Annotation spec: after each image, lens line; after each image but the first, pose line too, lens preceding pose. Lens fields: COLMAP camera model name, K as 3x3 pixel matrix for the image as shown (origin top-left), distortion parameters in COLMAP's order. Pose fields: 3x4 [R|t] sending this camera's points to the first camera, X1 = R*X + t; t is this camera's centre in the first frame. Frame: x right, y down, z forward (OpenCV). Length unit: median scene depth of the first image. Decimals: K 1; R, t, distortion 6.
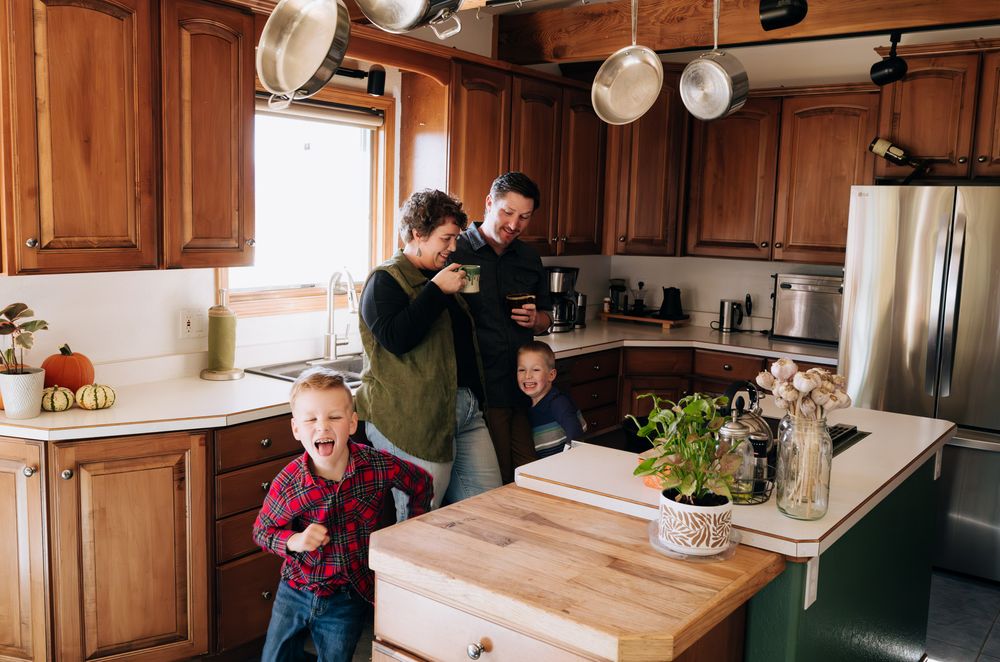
lens RADIAL K [[853.5, 0, 496.0], [0, 853.5, 312.8], [0, 0, 1]] dist [-0.006483, 0.003112]
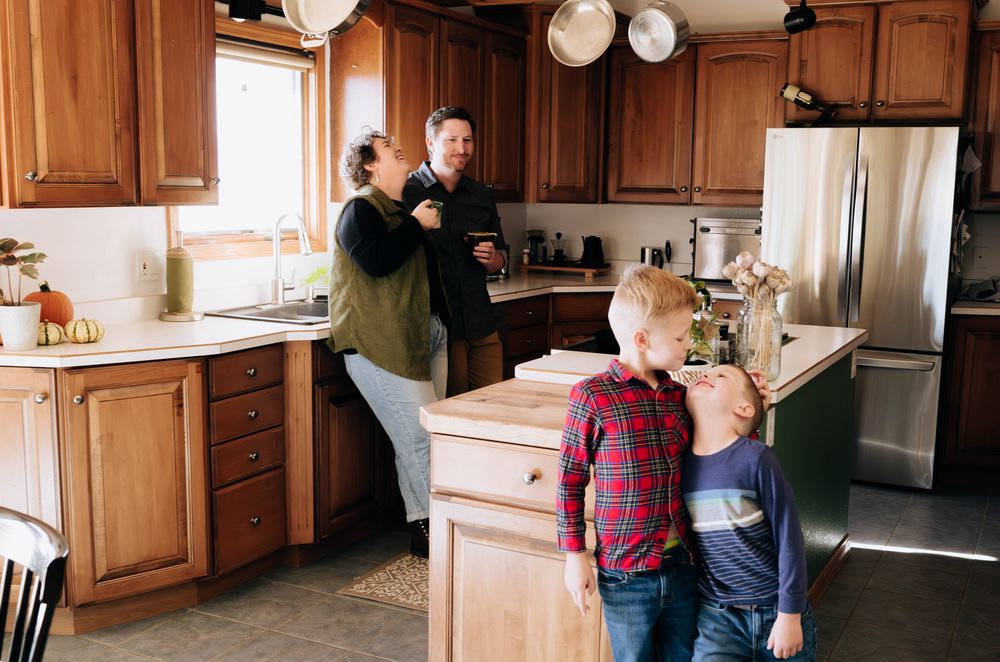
lens RADIAL K [[1065.6, 0, 500.0], [0, 1065.6, 331.0], [0, 0, 1]] dist [-0.014490, 0.005001]
pose [[0.983392, -0.035534, 0.177984, -0.186181], [0.032570, 0.999278, 0.019549, 0.080089], [-0.178551, -0.013428, 0.983839, -0.295782]]
